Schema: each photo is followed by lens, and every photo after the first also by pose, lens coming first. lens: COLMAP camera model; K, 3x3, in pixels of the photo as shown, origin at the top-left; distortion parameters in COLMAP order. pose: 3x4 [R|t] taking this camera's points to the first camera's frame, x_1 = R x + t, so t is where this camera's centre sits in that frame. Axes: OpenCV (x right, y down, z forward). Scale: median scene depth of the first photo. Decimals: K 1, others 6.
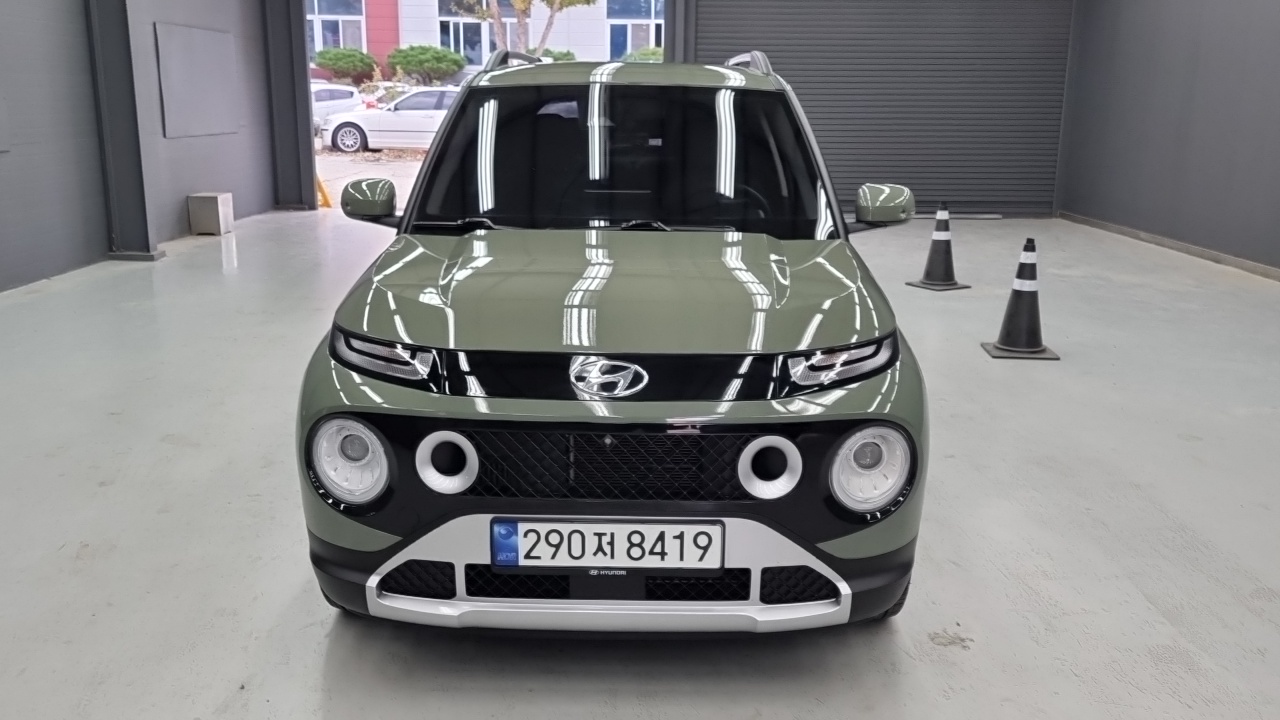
lens RADIAL K [[1006.4, 0, 647.5], [0, 1006.4, 364.3], [0, 0, 1]] dist [0.042436, -0.010203]
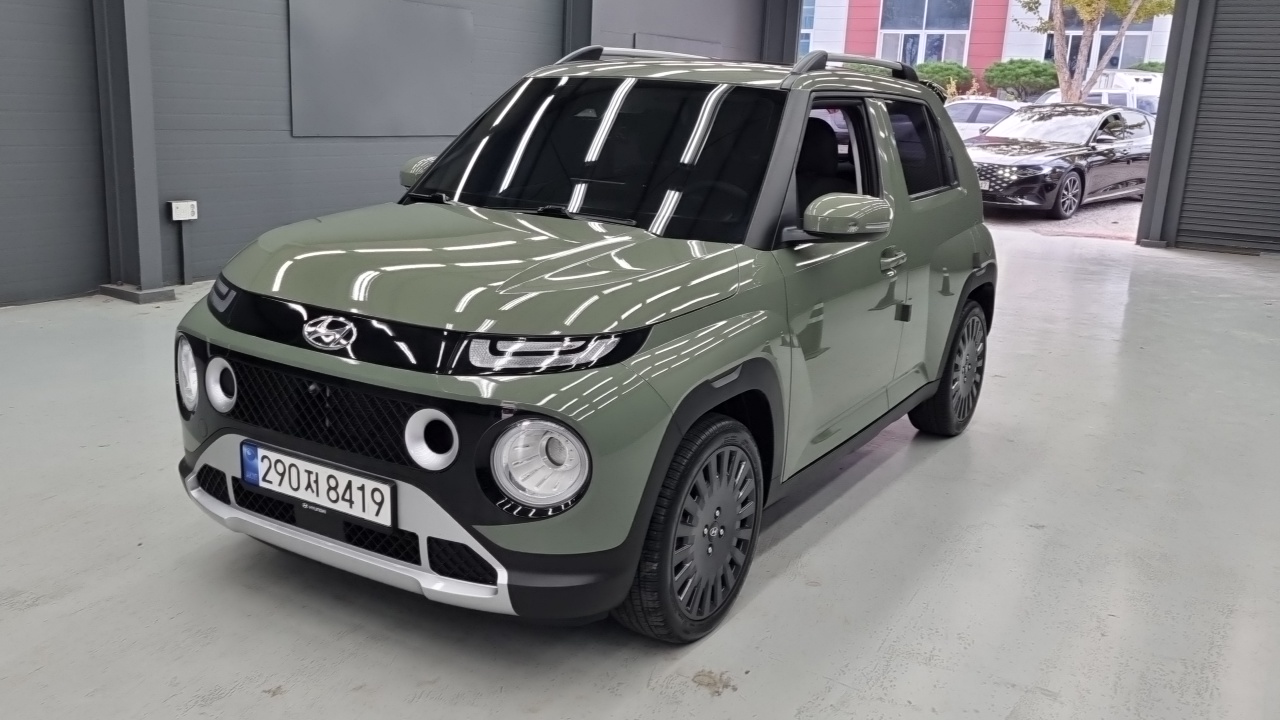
lens RADIAL K [[1006.4, 0, 639.8], [0, 1006.4, 356.3], [0, 0, 1]] dist [0.042436, -0.010203]
pose [[0.877179, 0.147788, -0.456854, 0.757241], [-0.155872, 0.987571, 0.020190, -0.035579], [0.454160, 0.053500, 0.889312, 0.169940]]
